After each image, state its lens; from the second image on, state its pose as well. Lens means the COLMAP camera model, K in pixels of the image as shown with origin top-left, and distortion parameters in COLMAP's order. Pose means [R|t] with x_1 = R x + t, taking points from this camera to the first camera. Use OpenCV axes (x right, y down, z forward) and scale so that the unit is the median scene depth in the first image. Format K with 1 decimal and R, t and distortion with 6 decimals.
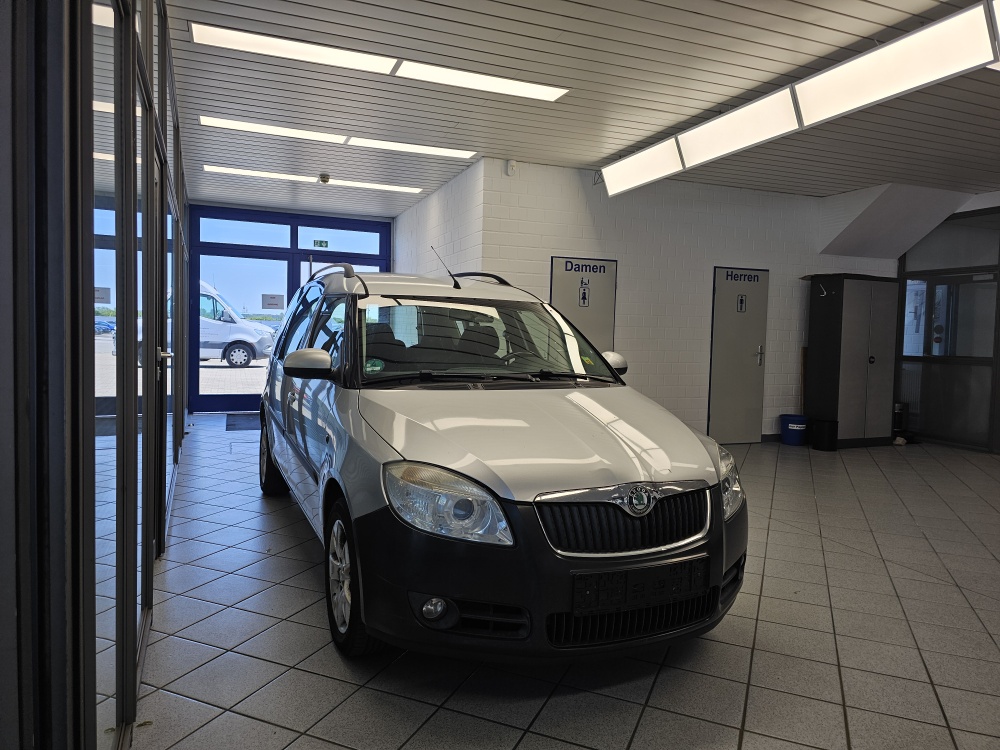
lens RADIAL K [[665.0, 0, 502.0], [0, 665.0, 368.8], [0, 0, 1]] dist [0.083839, -0.111178]
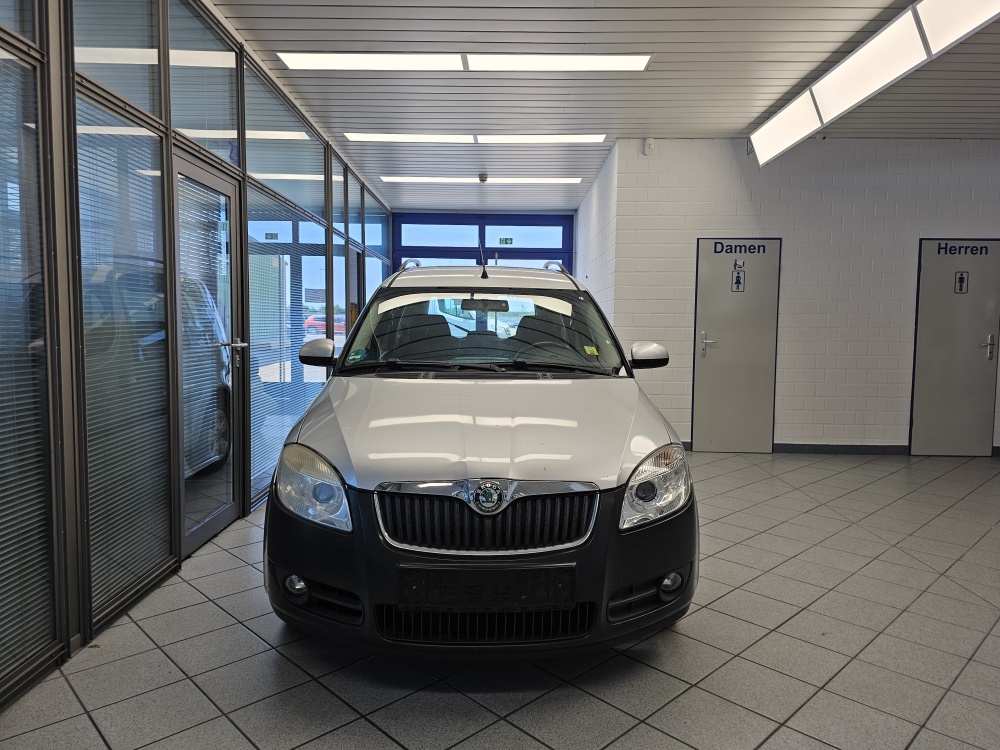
lens RADIAL K [[671.4, 0, 508.2], [0, 671.4, 372.4], [0, 0, 1]] dist [0.046990, -0.053914]
pose [[0.925810, 0.012403, -0.377785, 0.185182], [-0.007405, 0.999865, 0.014679, 0.002809], [0.377916, -0.010792, 0.925777, 0.047299]]
